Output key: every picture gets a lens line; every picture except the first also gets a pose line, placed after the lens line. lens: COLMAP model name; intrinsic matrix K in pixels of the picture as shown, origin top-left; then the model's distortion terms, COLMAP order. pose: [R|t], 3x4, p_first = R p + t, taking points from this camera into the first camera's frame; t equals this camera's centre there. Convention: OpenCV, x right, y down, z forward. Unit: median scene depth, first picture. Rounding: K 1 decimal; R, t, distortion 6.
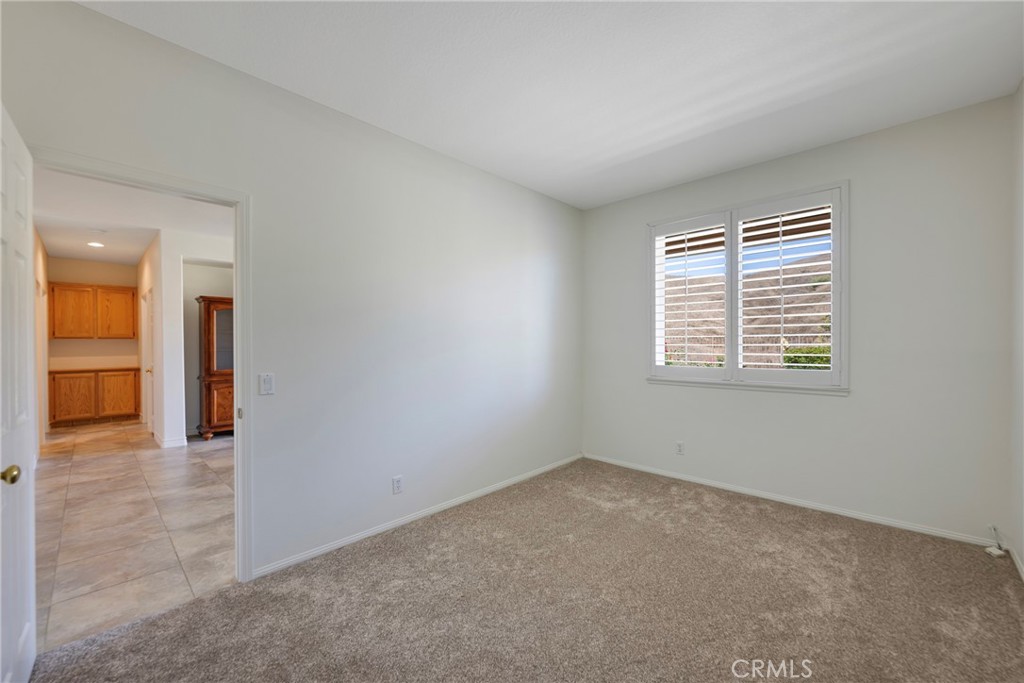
lens RADIAL K [[409.6, 0, 510.1], [0, 409.6, 343.4], [0, 0, 1]] dist [-0.002451, 0.000630]
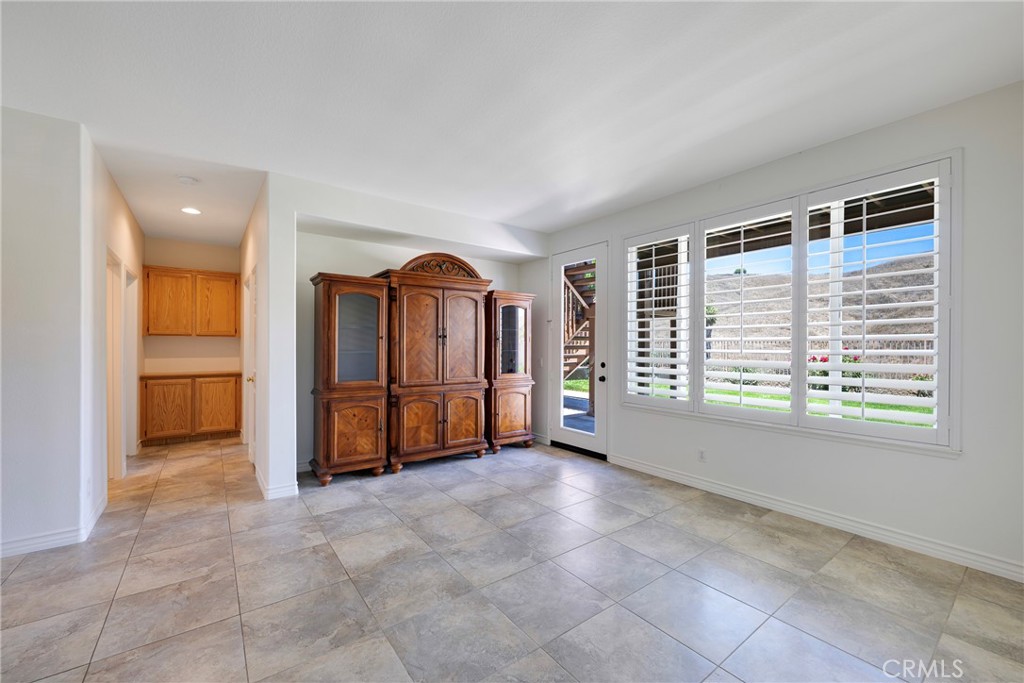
lens RADIAL K [[409.6, 0, 510.1], [0, 409.6, 341.9], [0, 0, 1]] dist [-0.002451, 0.000630]
pose [[0.986435, 0.007765, -0.163968, -0.272965], [-0.009381, 0.999915, -0.009083, 0.001163], [0.163884, 0.010498, 0.986424, 0.315023]]
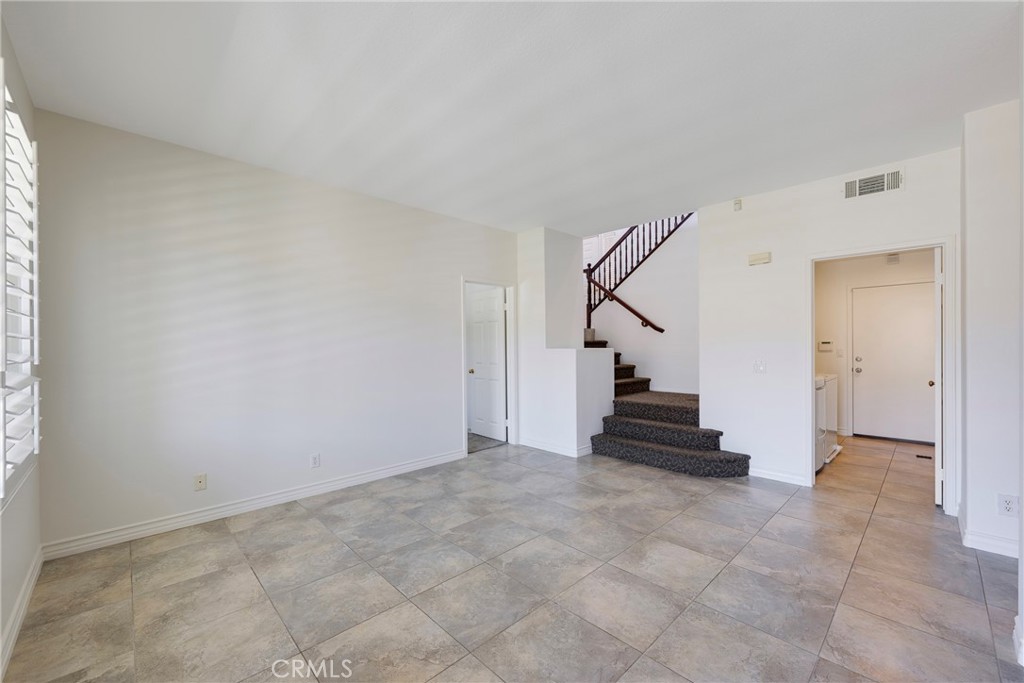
lens RADIAL K [[409.6, 0, 513.6], [0, 409.6, 345.8], [0, 0, 1]] dist [-0.002451, 0.000630]
pose [[-0.999298, 0.012801, 0.035201, -0.338944], [0.012869, 0.999916, 0.001724, 0.000722], [-0.035176, 0.002175, -0.999379, 1.059119]]
